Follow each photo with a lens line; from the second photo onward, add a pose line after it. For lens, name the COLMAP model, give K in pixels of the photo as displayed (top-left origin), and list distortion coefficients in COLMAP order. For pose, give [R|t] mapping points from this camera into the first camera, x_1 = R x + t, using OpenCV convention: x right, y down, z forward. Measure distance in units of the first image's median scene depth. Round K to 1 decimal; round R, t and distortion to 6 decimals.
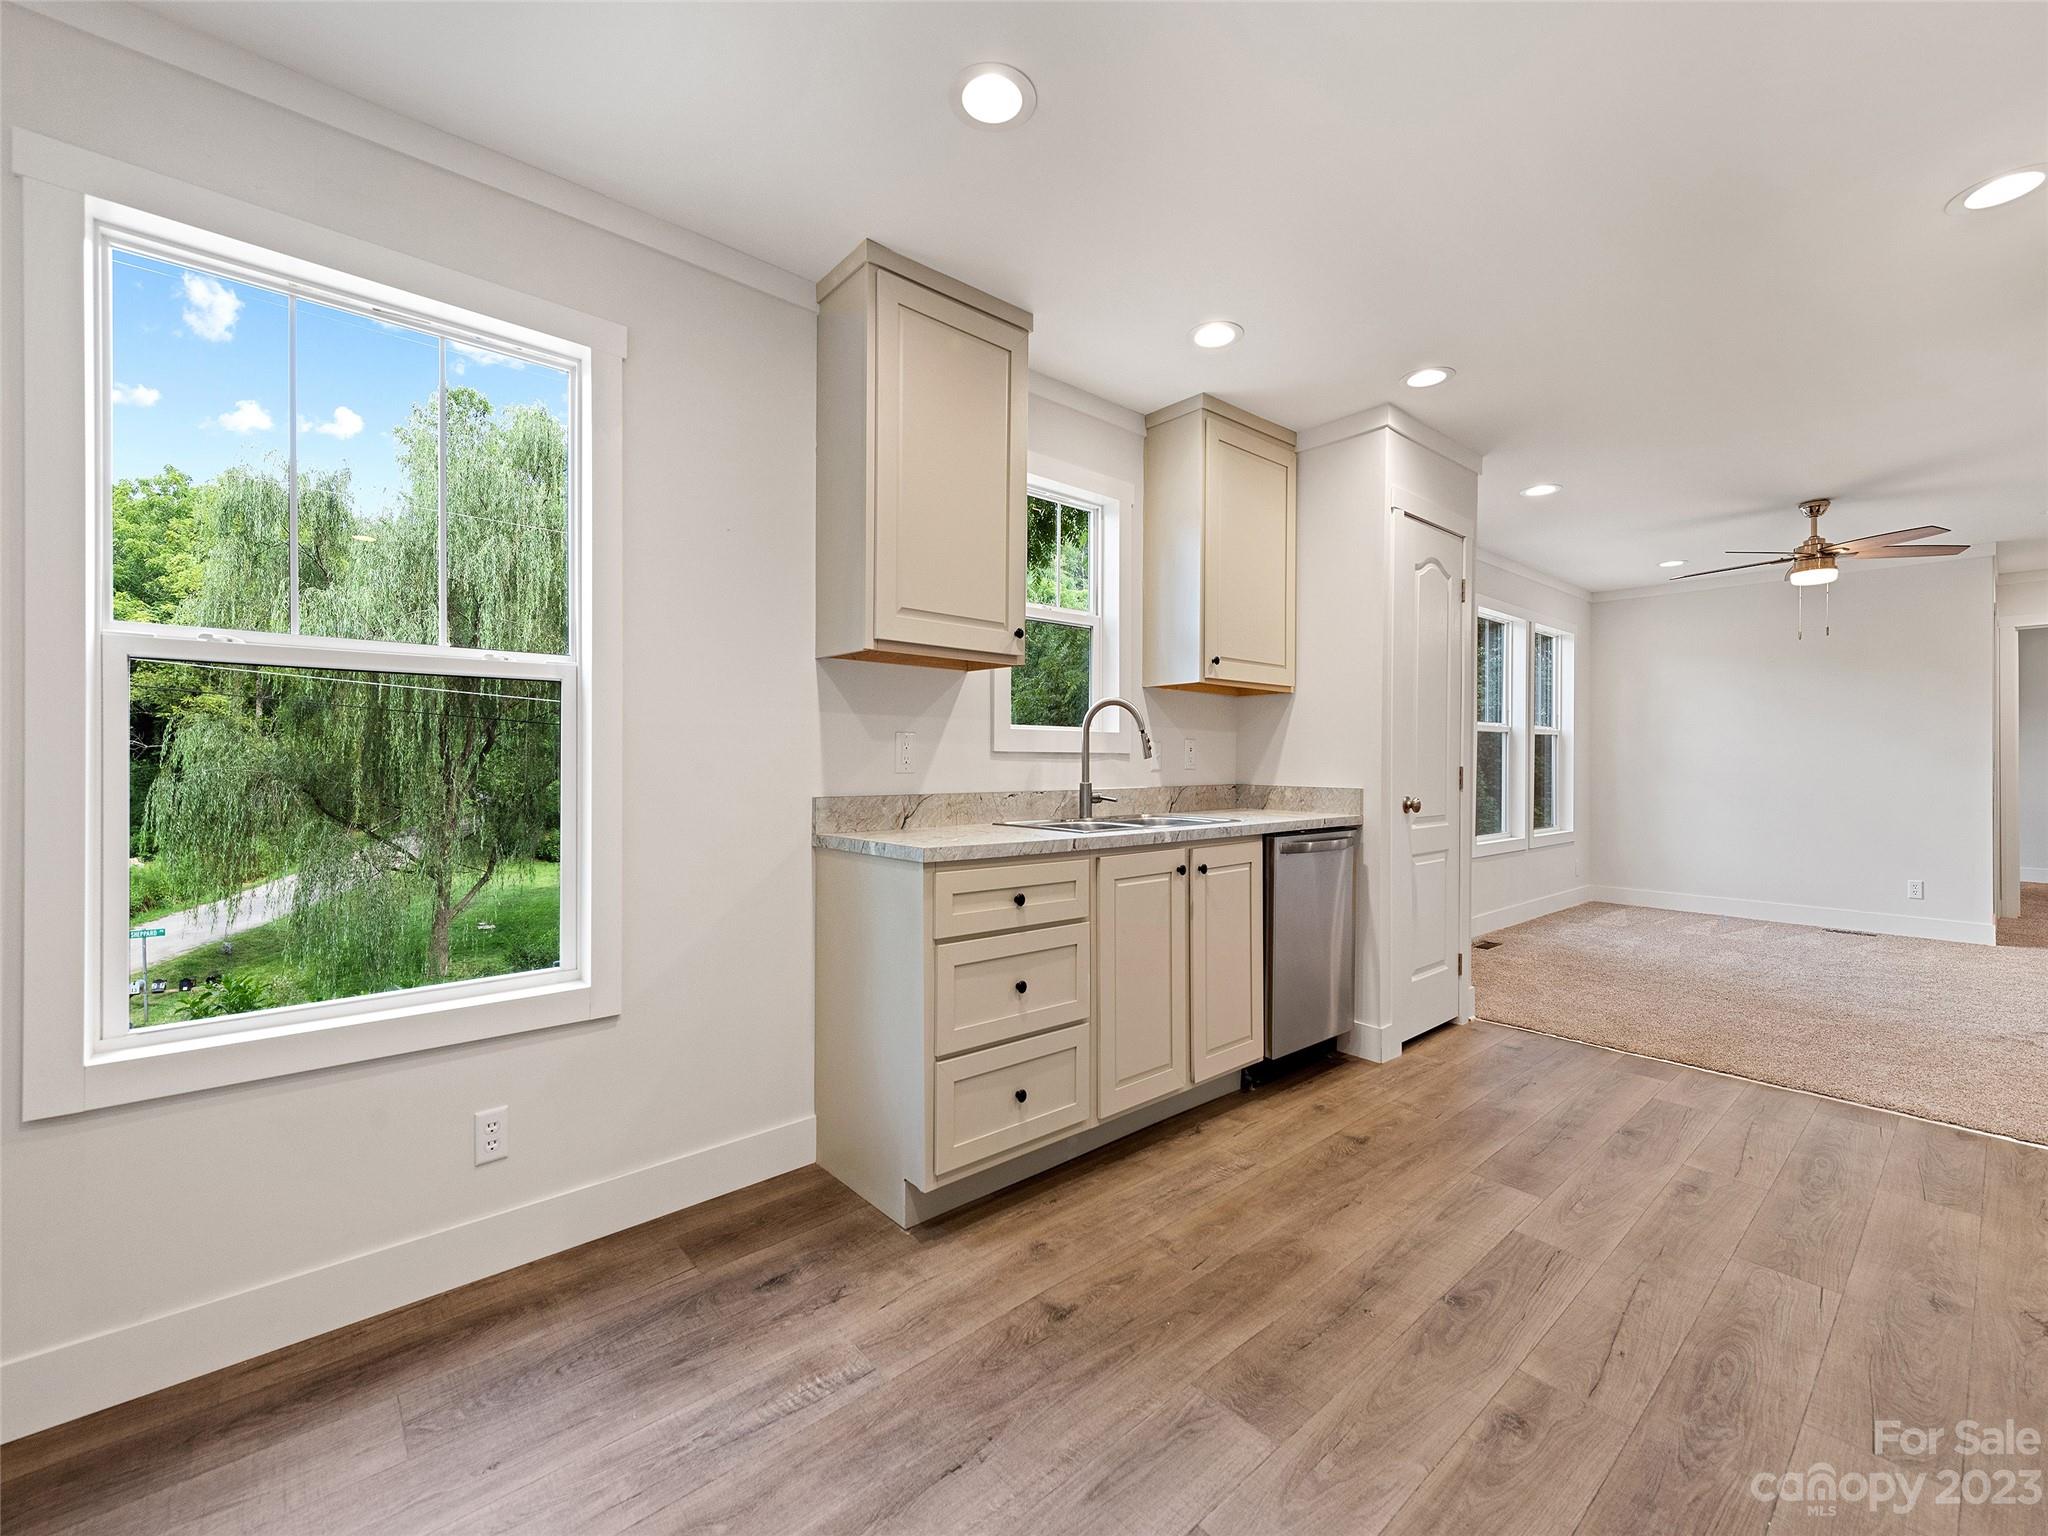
lens RADIAL K [[843.3, 0, 1019.7], [0, 843.3, 762.0], [0, 0, 1]] dist [0.005002, -0.000948]
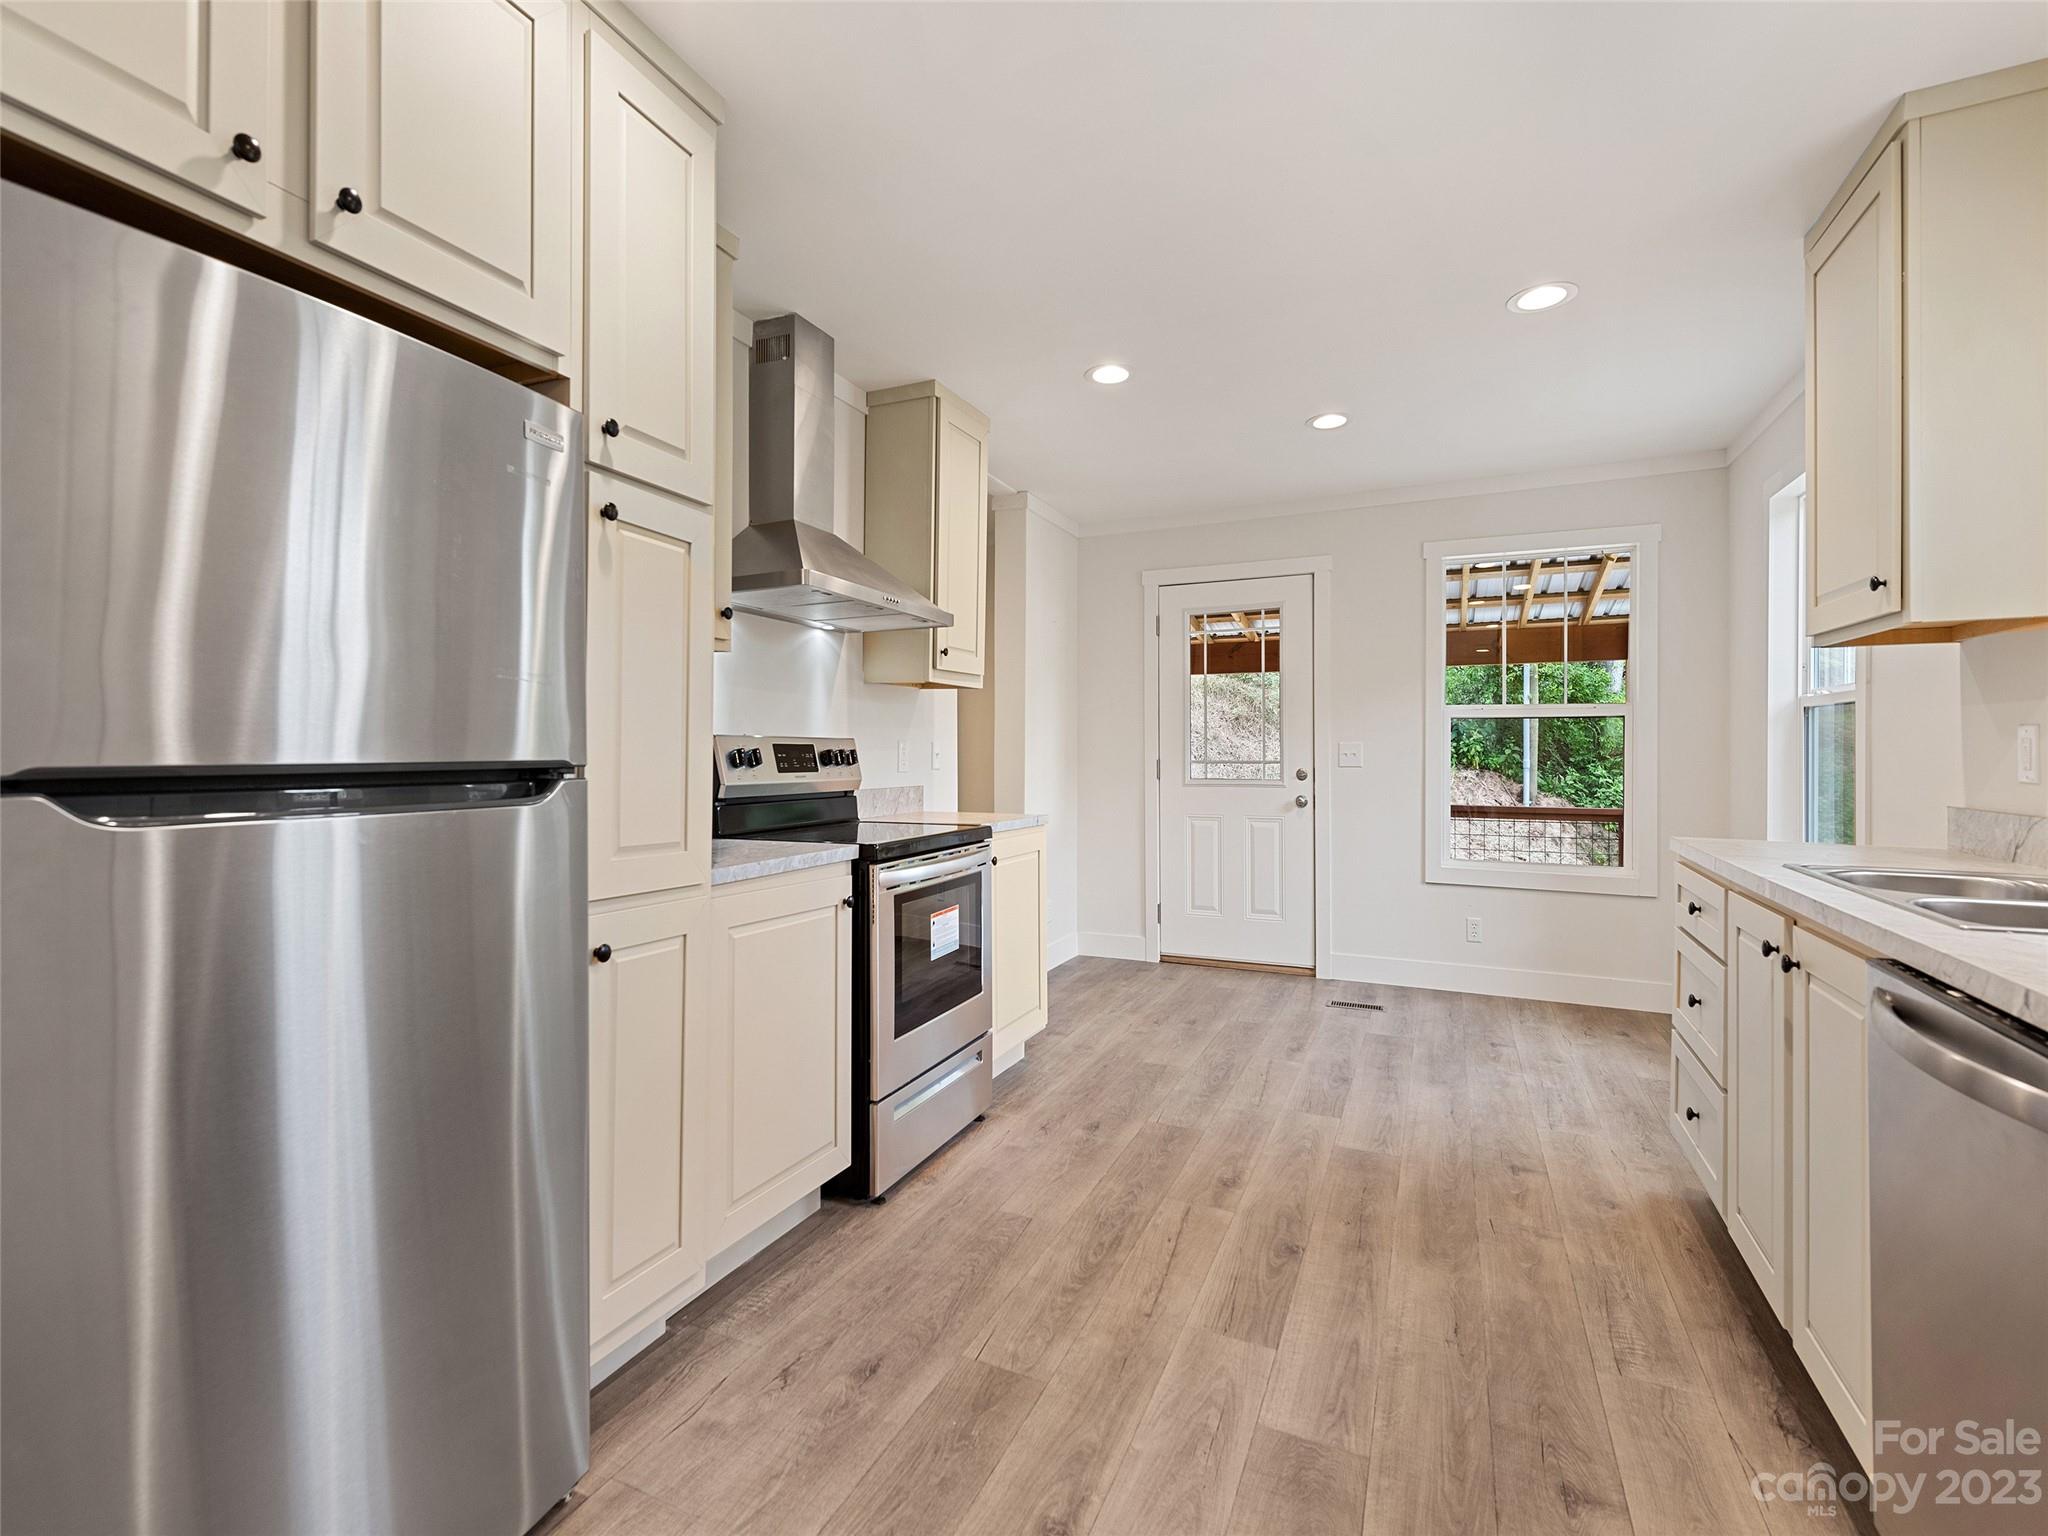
lens RADIAL K [[914.8, 0, 1016.1], [0, 914.8, 747.5], [0, 0, 1]] dist [0.003349, -0.001220]
pose [[-0.909486, -0.002859, -0.415724, 1.273915], [-0.004076, 0.999990, 0.002040, -0.019027], [0.415714, 0.003550, -0.909488, 1.834778]]
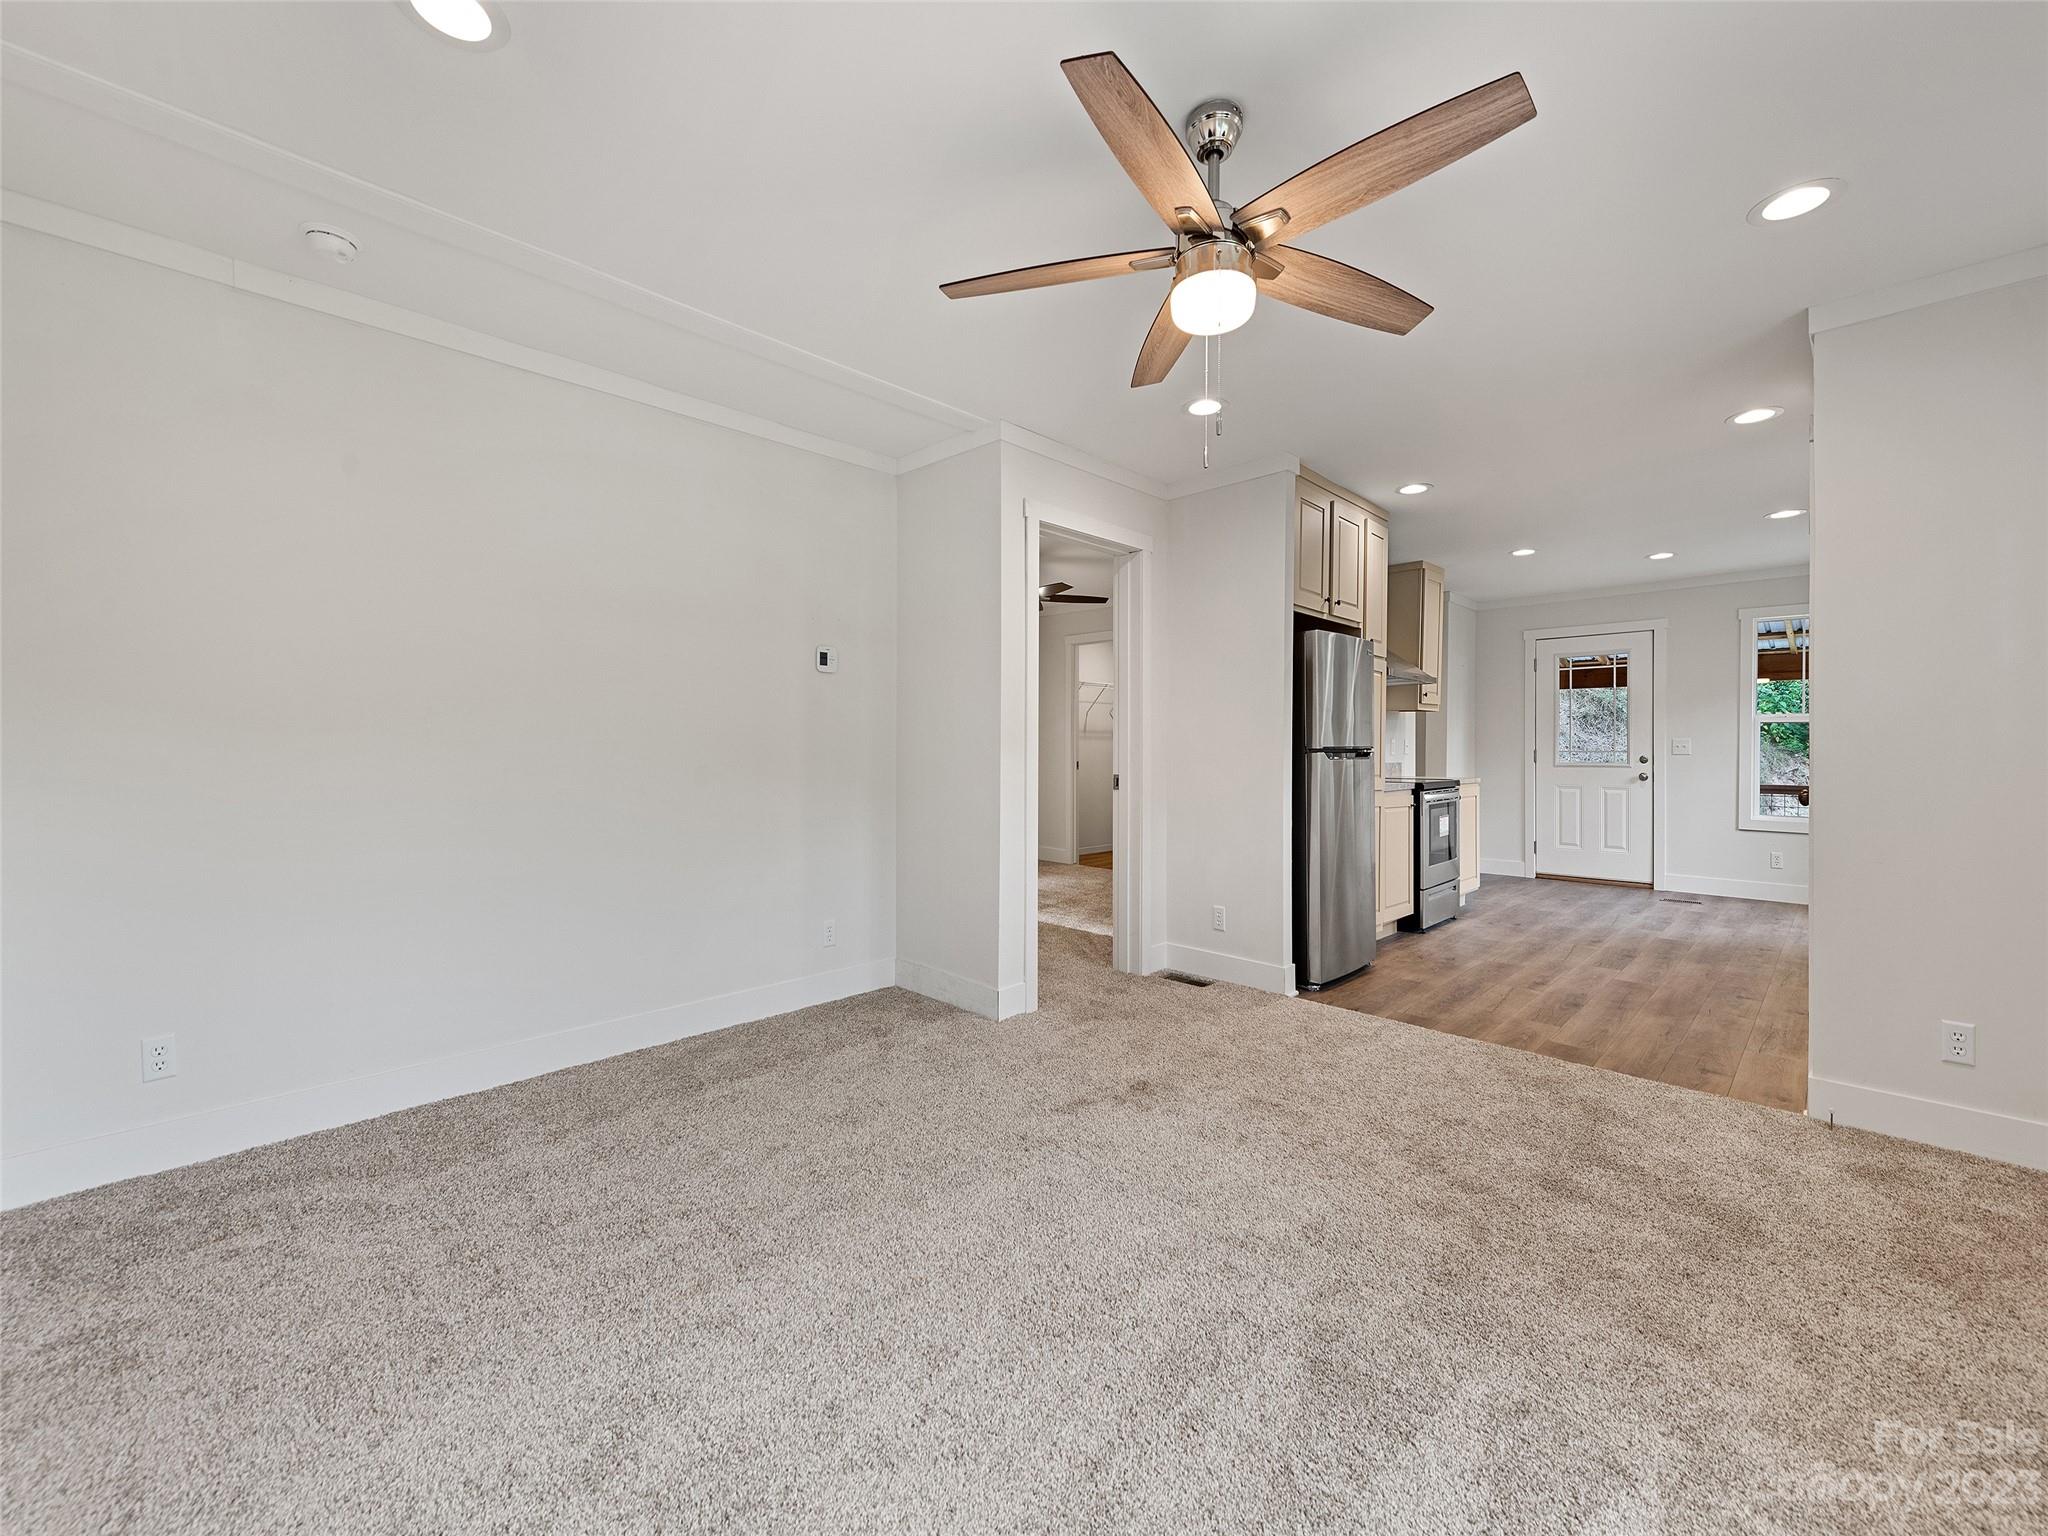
lens RADIAL K [[819.1, 0, 1017.1], [0, 819.1, 754.7], [0, 0, 1]] dist [0.001449, -0.000311]
pose [[-0.997777, 0.000411, -0.066645, 2.439291], [-0.000689, 0.999864, 0.016491, -0.019281], [0.066642, 0.016500, -0.997640, 3.213023]]
